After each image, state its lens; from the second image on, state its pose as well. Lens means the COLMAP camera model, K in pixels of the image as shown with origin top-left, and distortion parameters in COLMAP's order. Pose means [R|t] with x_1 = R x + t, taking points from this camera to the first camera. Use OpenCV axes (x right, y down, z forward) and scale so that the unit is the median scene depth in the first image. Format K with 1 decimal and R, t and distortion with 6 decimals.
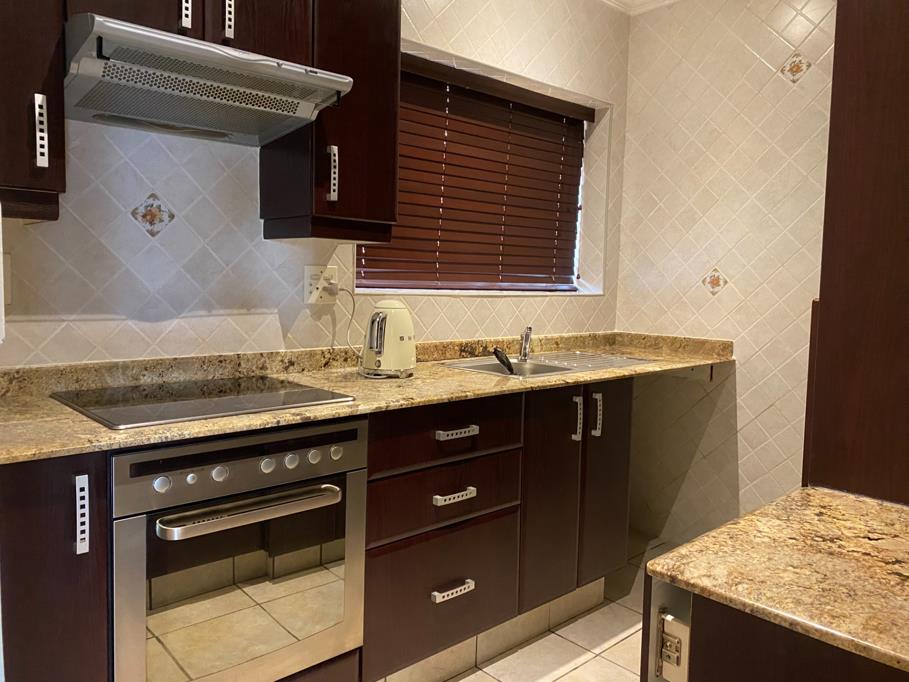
lens RADIAL K [[684.5, 0, 456.3], [0, 684.5, 337.9], [0, 0, 1]] dist [0.034588, -0.007229]
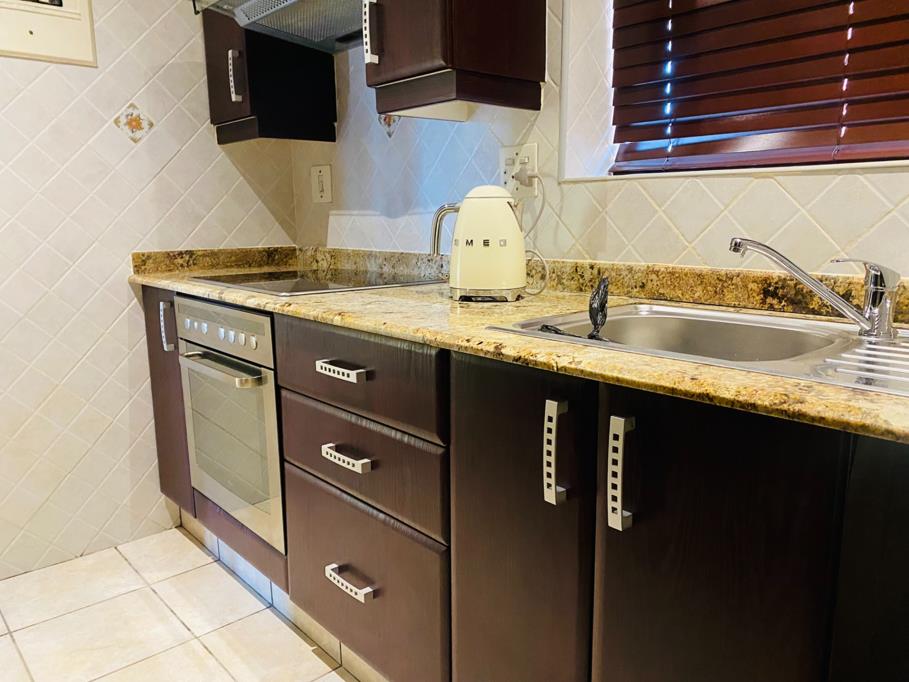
lens RADIAL K [[684.5, 0, 456.6], [0, 684.5, 342.0], [0, 0, 1]] dist [0.034588, -0.007229]
pose [[-0.025826, 0.163382, -0.986225, 0.654272], [-0.071437, 0.983730, 0.164839, -0.015028], [0.997111, 0.074710, -0.013735, 1.098624]]
